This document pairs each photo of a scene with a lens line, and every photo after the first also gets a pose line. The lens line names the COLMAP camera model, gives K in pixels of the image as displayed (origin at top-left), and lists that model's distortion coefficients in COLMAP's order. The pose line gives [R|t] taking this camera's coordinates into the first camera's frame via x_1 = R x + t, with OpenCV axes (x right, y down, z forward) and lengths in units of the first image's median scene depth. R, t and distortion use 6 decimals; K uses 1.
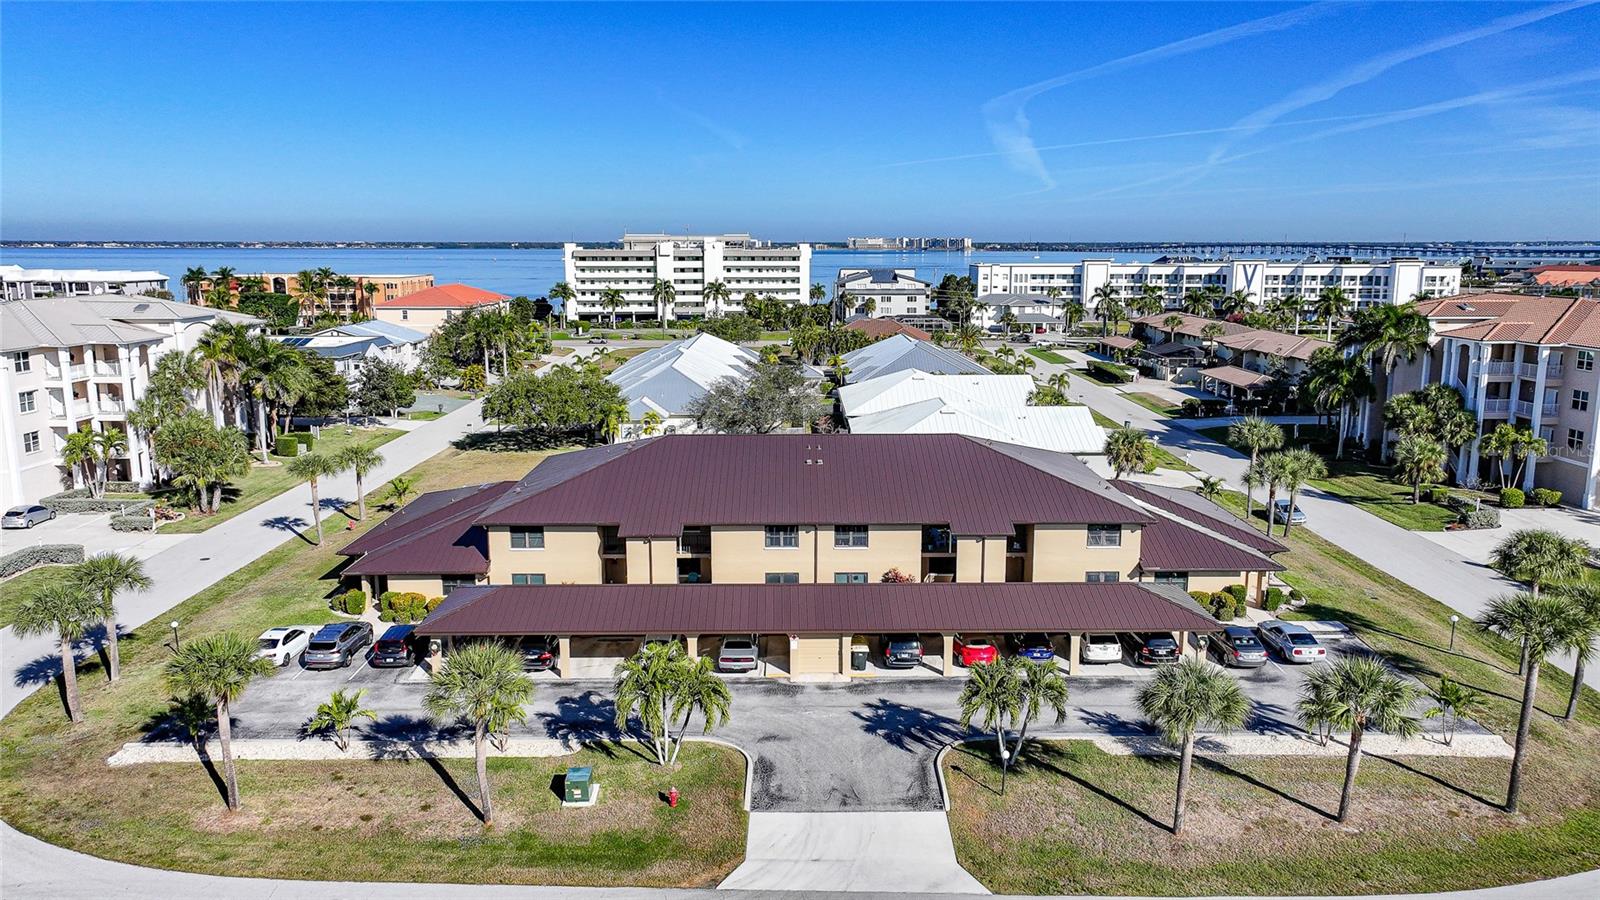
lens RADIAL K [[1123.1, 0, 809.7], [0, 1123.1, 435.3], [0, 0, 1]] dist [0.001898, 0.013658]
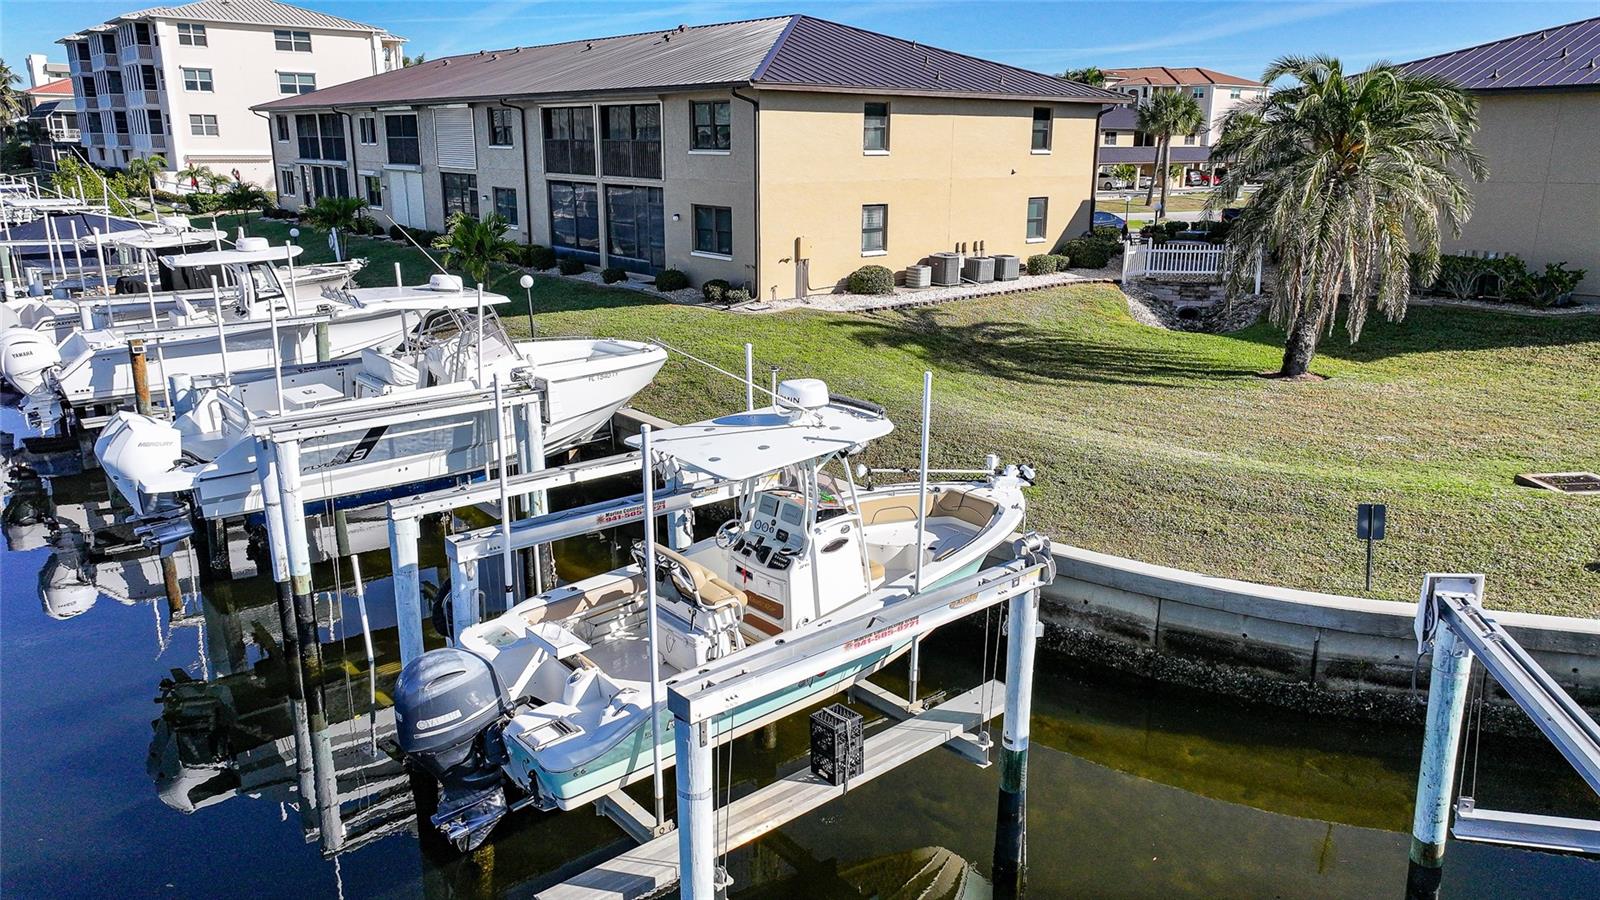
lens RADIAL K [[1123.1, 0, 804.8], [0, 1123.1, 449.7], [0, 0, 1]] dist [0.001898, 0.013658]
pose [[0.778410, -0.163241, 0.606160, -0.612042], [0.100785, 0.985570, 0.135993, 0.115673], [-0.619613, -0.044767, 0.783630, -0.052562]]
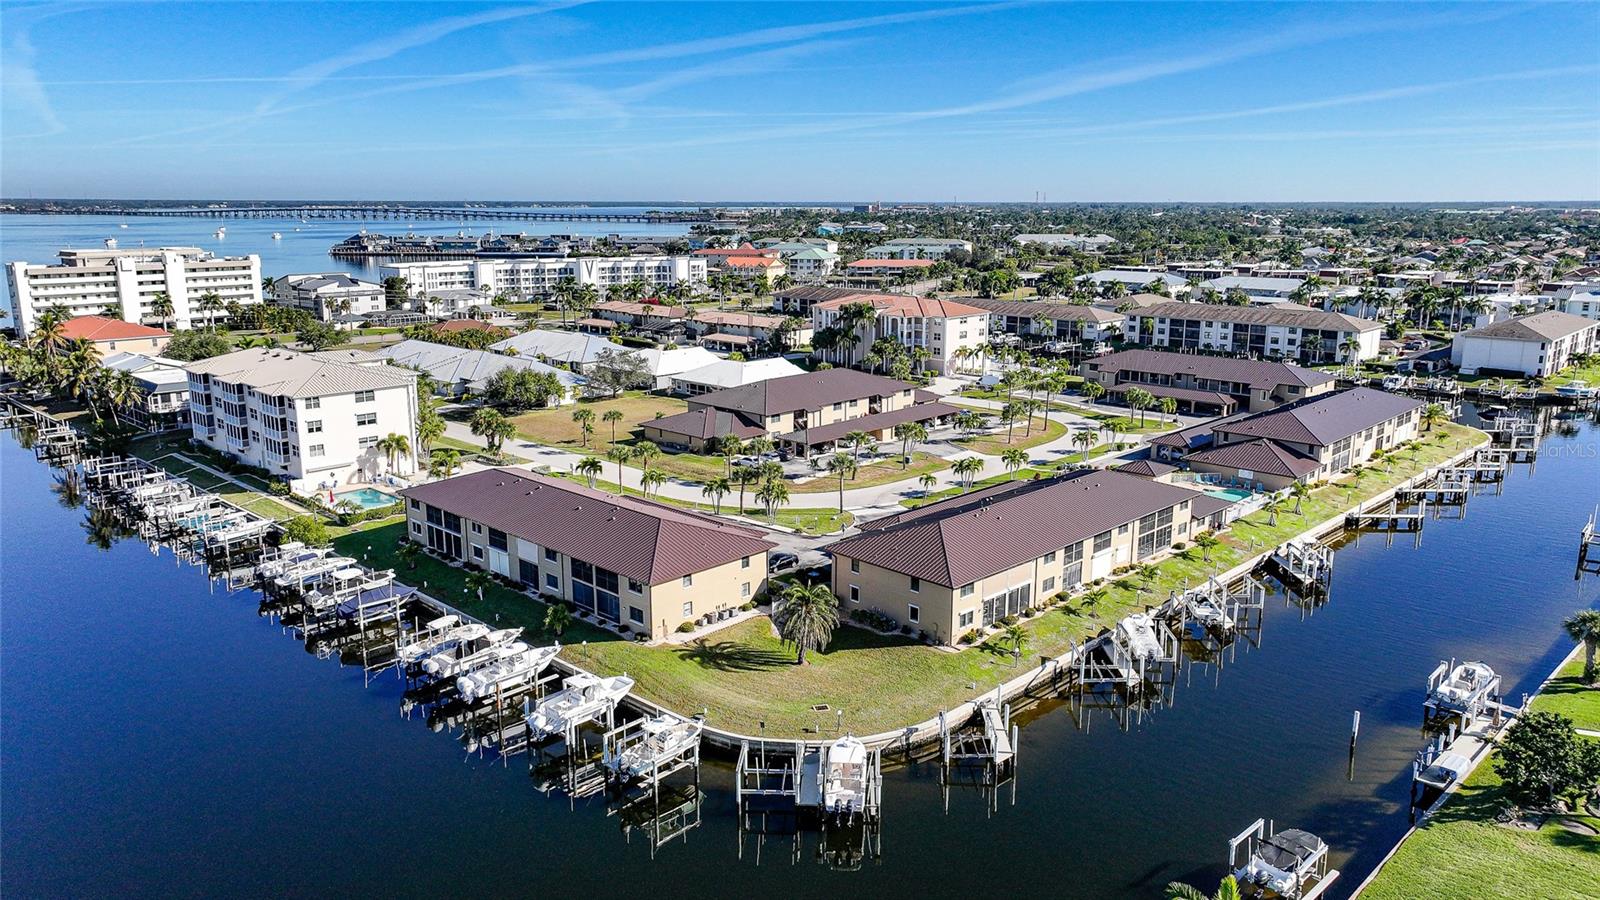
lens RADIAL K [[1123.1, 0, 809.7], [0, 1123.1, 456.7], [0, 0, 1]] dist [0.001898, 0.013658]
pose [[0.694074, -0.158870, 0.702155, -0.859175], [0.119219, 0.987244, 0.105527, -0.039266], [-0.709963, 0.010466, 0.704161, -0.399069]]
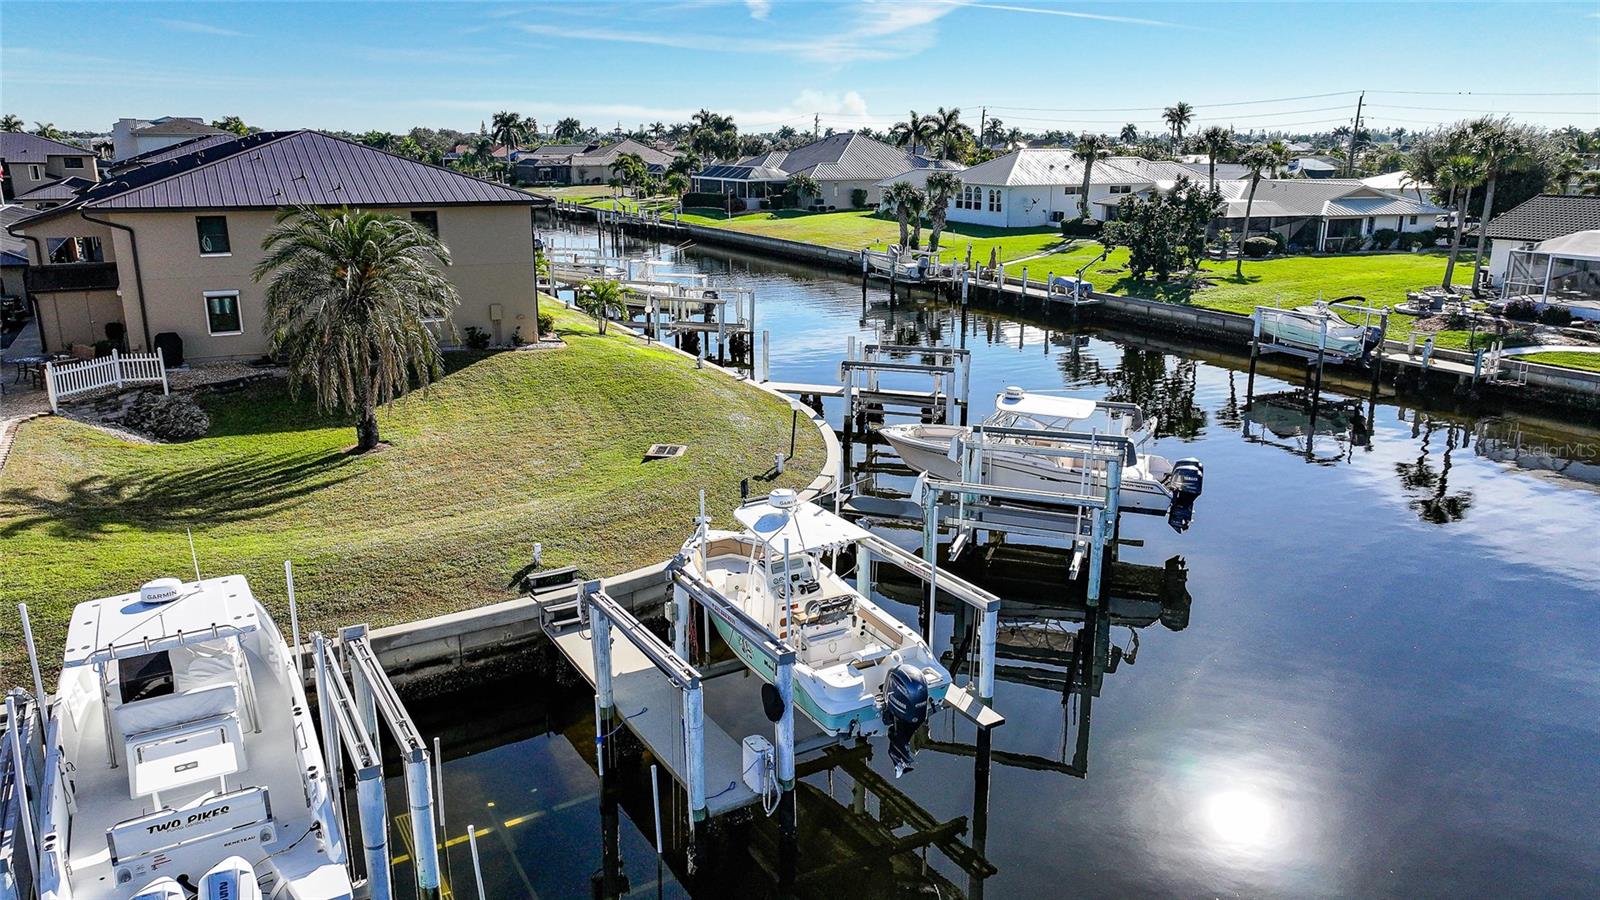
lens RADIAL K [[1123.1, 0, 802.0], [0, 1123.1, 448.7], [0, 0, 1]] dist [0.001898, 0.013658]
pose [[-0.507439, -0.228871, 0.830737, -0.673539], [0.138005, 0.930050, 0.340530, 0.073620], [-0.850565, 0.287444, -0.440358, 0.056552]]
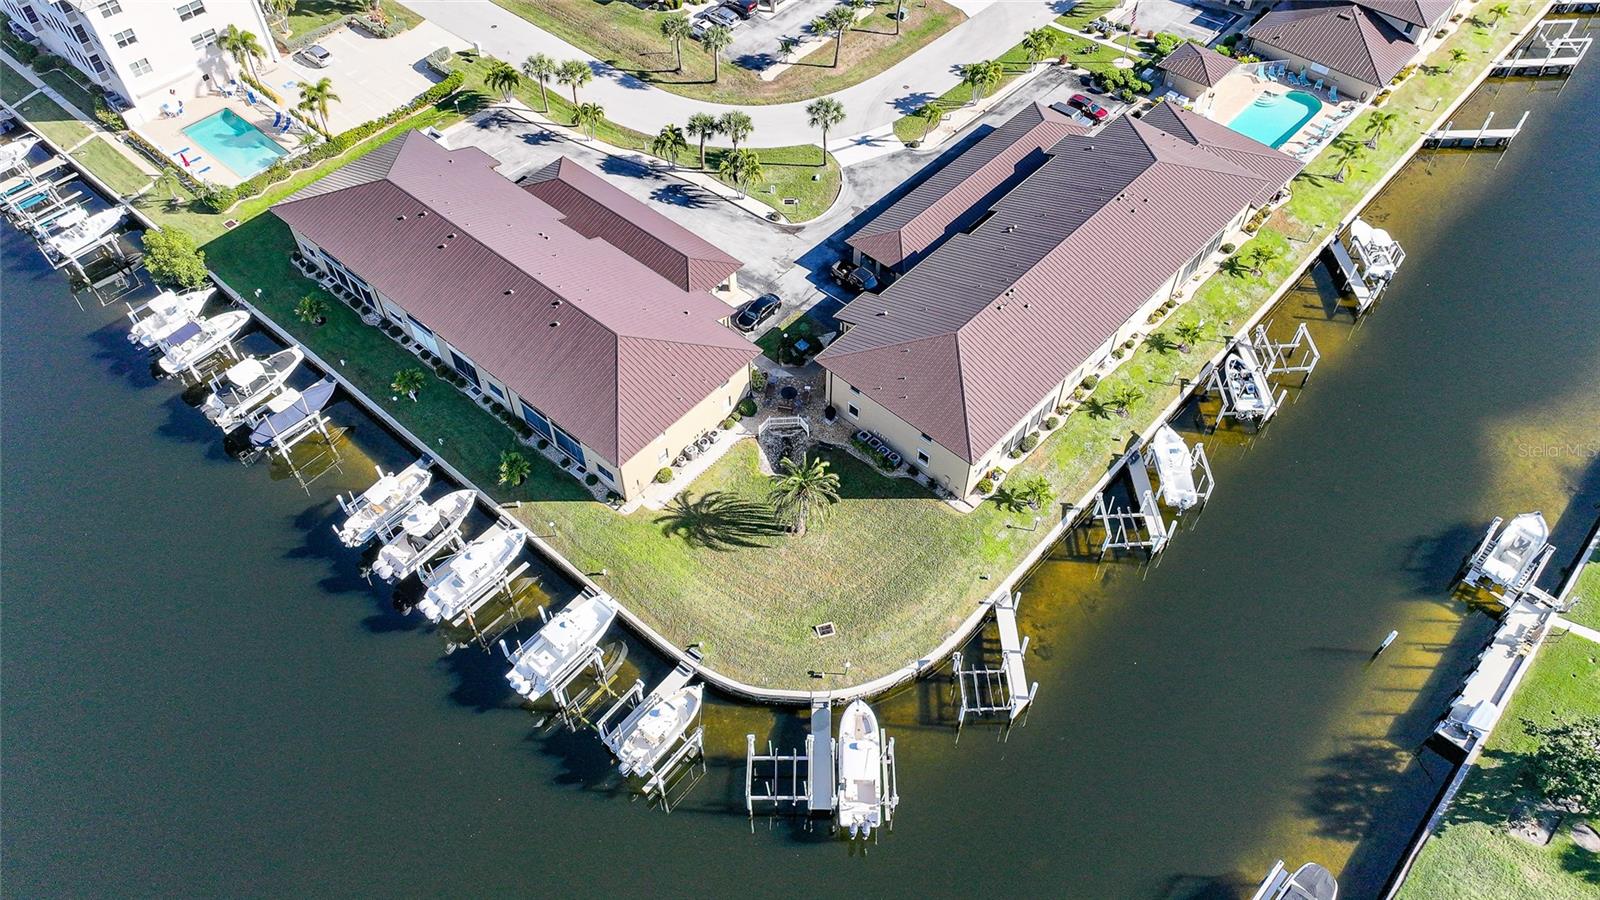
lens RADIAL K [[1123.1, 0, 807.6], [0, 1123.1, 442.0], [0, 0, 1]] dist [0.001898, 0.013658]
pose [[0.659128, -0.577726, 0.481439, -0.688739], [0.121014, 0.713323, 0.690309, -0.271974], [-0.742231, -0.396741, 0.540084, -0.248645]]
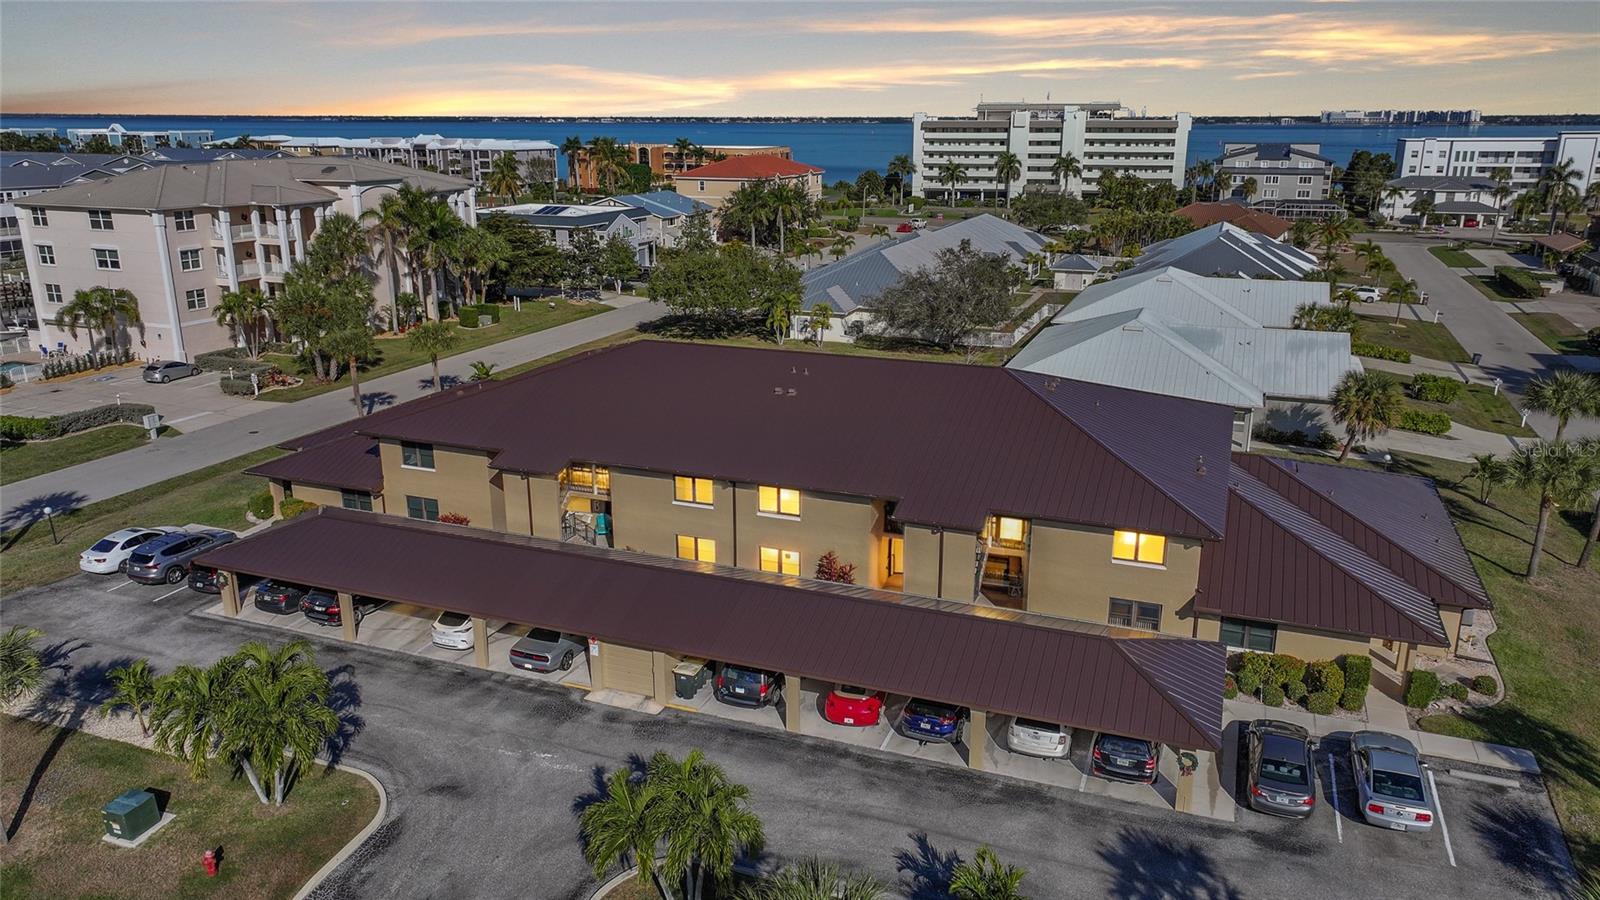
lens RADIAL K [[1123.1, 0, 811.9], [0, 1123.1, 445.7], [0, 0, 1]] dist [0.001898, 0.013658]
pose [[0.927918, 0.104680, -0.357785, 0.126204], [-0.063177, 0.990040, 0.125816, -0.015311], [0.367391, -0.094143, 0.925289, 0.137034]]
